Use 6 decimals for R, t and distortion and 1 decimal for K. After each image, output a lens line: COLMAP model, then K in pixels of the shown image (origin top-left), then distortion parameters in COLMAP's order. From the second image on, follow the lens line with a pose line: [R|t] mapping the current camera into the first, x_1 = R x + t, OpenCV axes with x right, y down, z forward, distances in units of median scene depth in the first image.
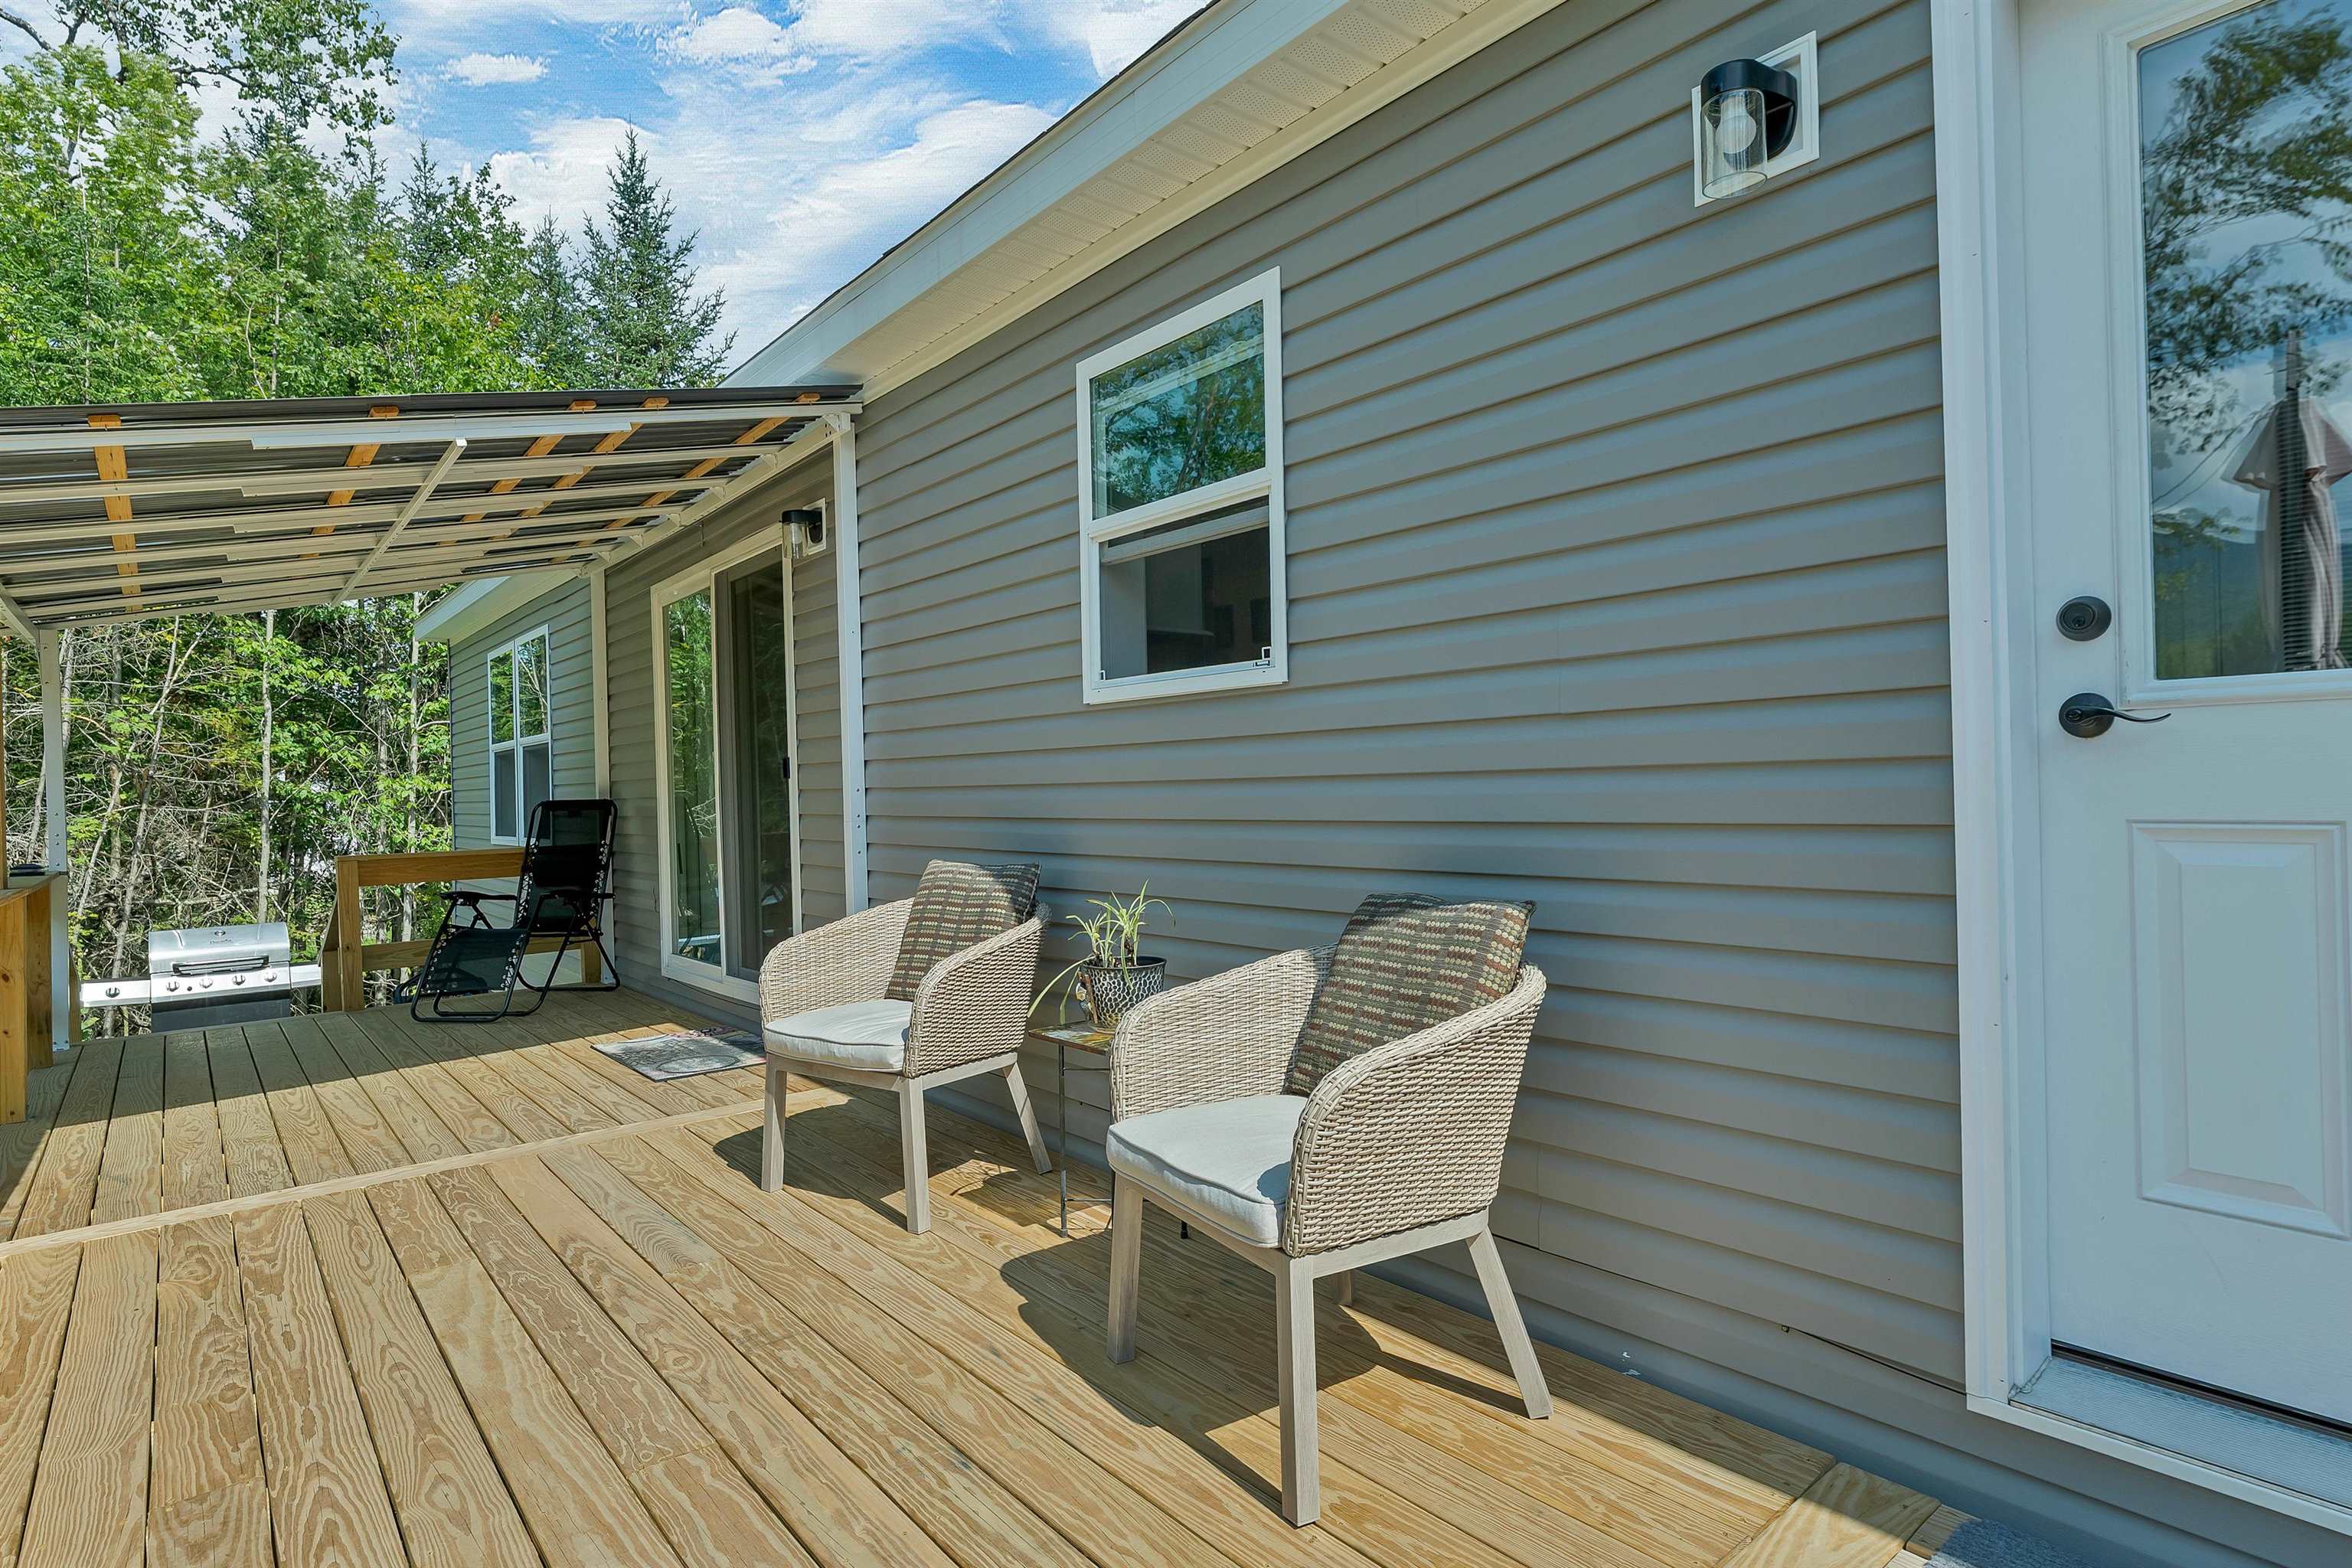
lens RADIAL K [[1123.7, 0, 1176.0], [0, 1123.7, 784.0], [0, 0, 1]] dist [-0.001381, 0.000082]
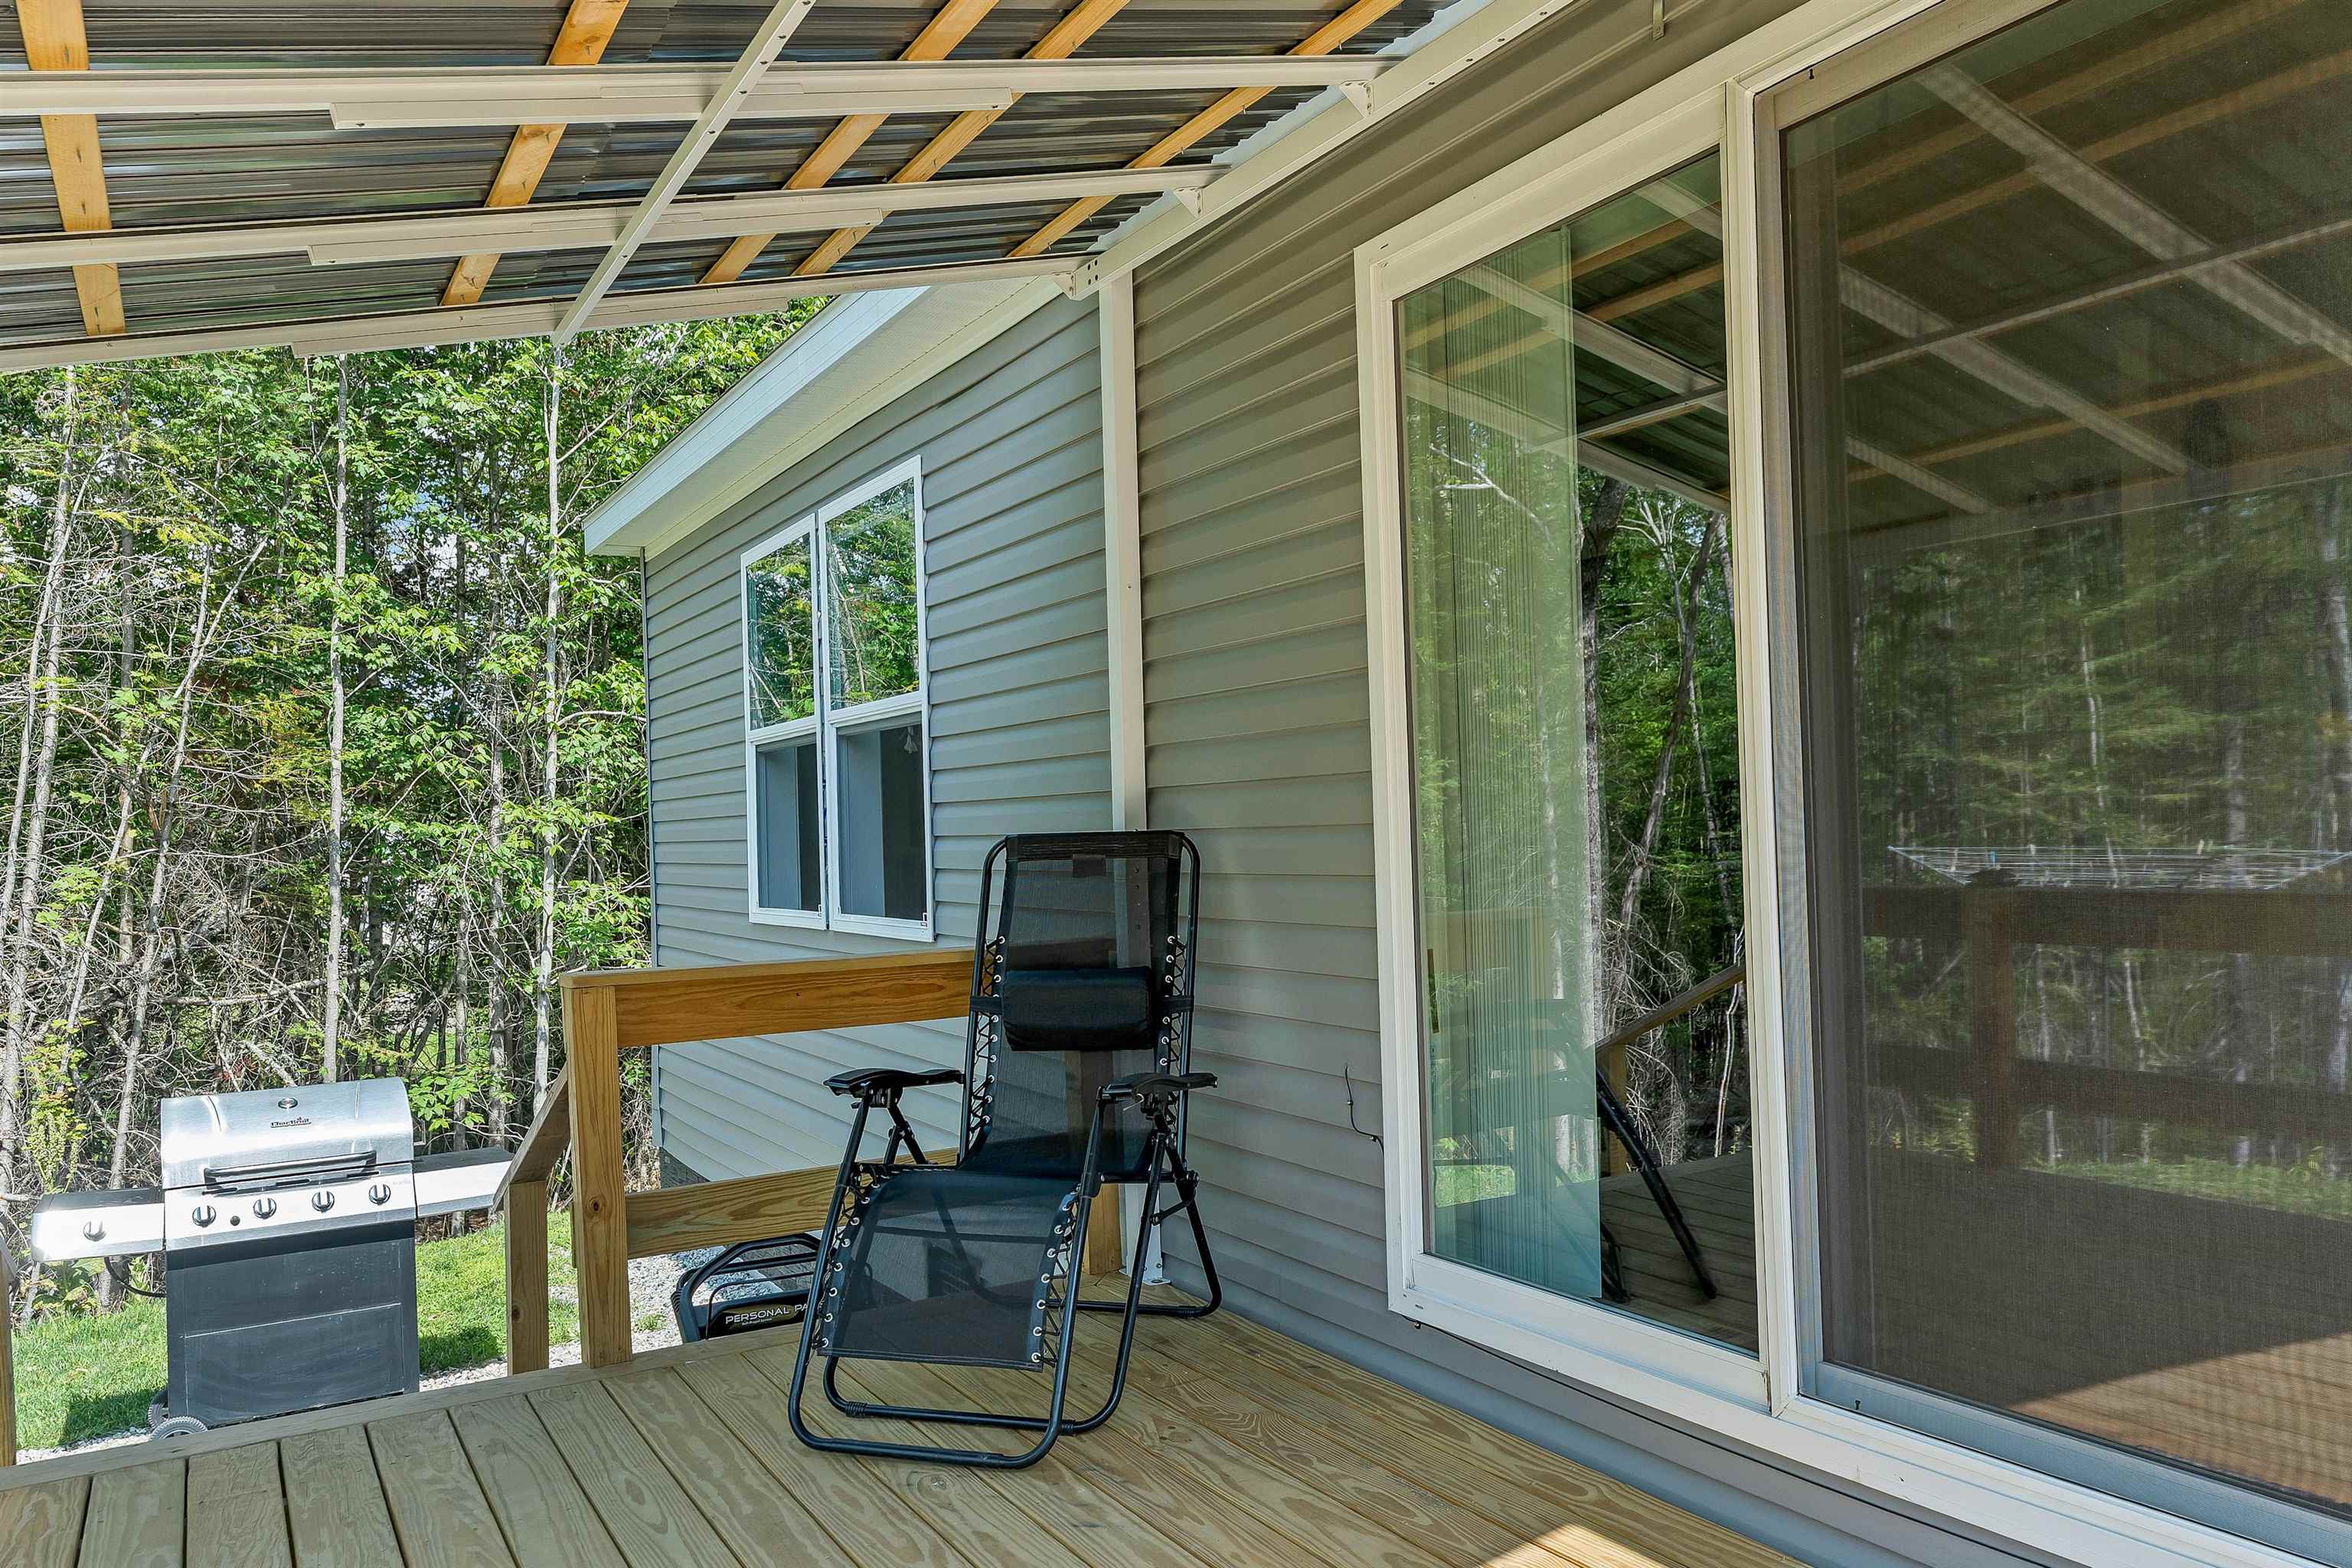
lens RADIAL K [[1563.0, 0, 1178.1], [0, 1563.0, 816.6], [0, 0, 1]] dist [0.041970, -0.039891]
pose [[0.984463, -0.004576, -0.175531, -0.216273], [0.004426, 0.999989, -0.001244, 0.004946], [0.175535, 0.000448, 0.984473, 0.242080]]
